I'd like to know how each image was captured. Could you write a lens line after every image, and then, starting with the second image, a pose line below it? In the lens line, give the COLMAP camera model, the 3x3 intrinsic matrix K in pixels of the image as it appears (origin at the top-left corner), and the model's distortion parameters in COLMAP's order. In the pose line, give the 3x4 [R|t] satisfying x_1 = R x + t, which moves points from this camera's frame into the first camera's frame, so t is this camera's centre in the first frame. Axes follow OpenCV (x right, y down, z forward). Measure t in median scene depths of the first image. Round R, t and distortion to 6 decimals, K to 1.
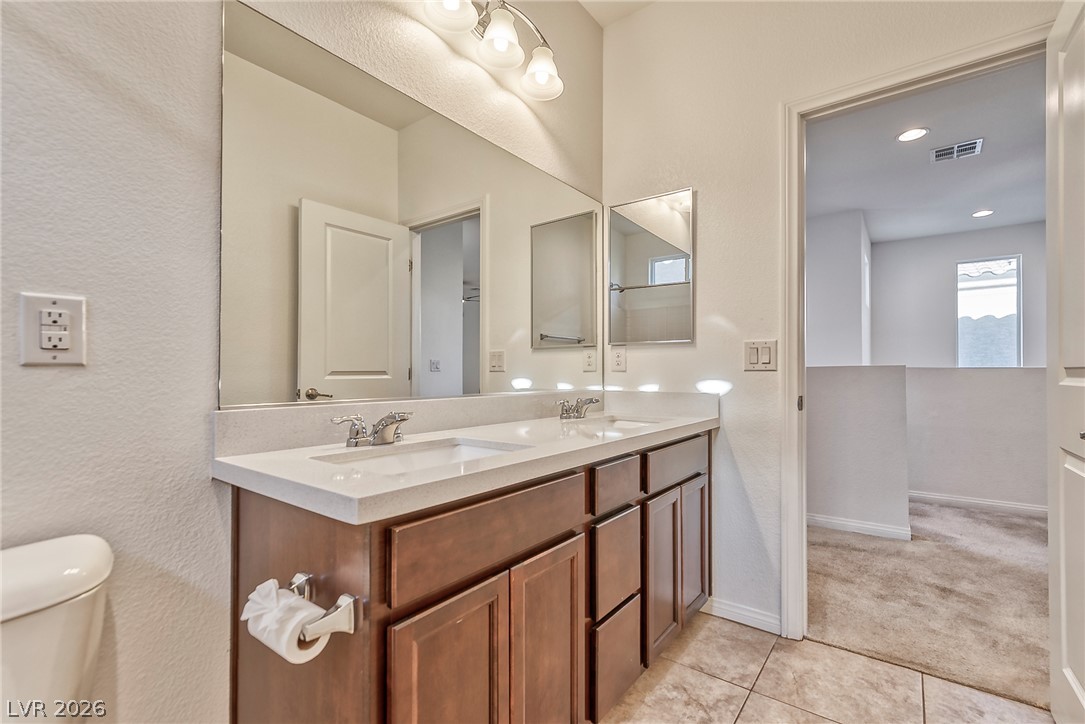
lens RADIAL K [[485.5, 0, 547.5], [0, 485.5, 370.8], [0, 0, 1]] dist [0.001841, 0.000021]
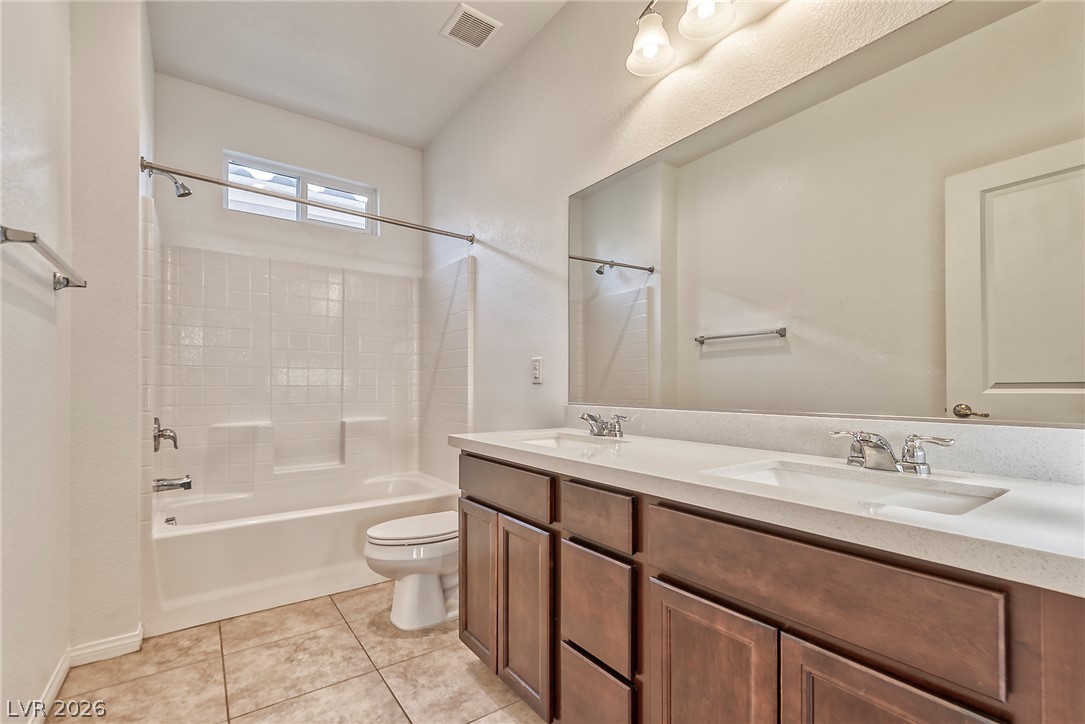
lens RADIAL K [[474.4, 0, 543.6], [0, 474.4, 376.9], [0, 0, 1]] dist [0.001906, 0.000326]
pose [[-0.299655, -0.020599, -0.953825, 1.187466], [0.004493, 0.999725, -0.023001, 0.010214], [0.954037, -0.011178, -0.299480, 1.424901]]
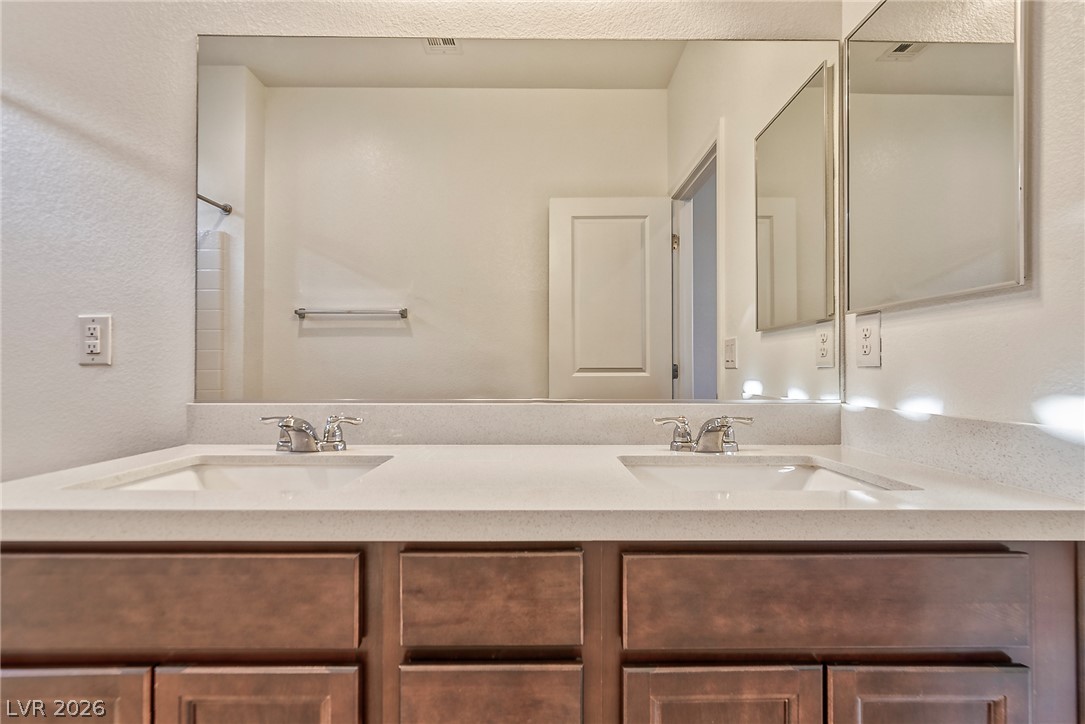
lens RADIAL K [[481.3, 0, 538.8], [0, 481.3, 367.9], [0, 0, 1]] dist [0.005541, 0.000552]
pose [[0.601722, -0.005033, -0.798690, 0.681527], [0.003176, 0.999987, -0.003908, 0.005568], [0.798700, -0.000185, 0.601730, 0.916764]]
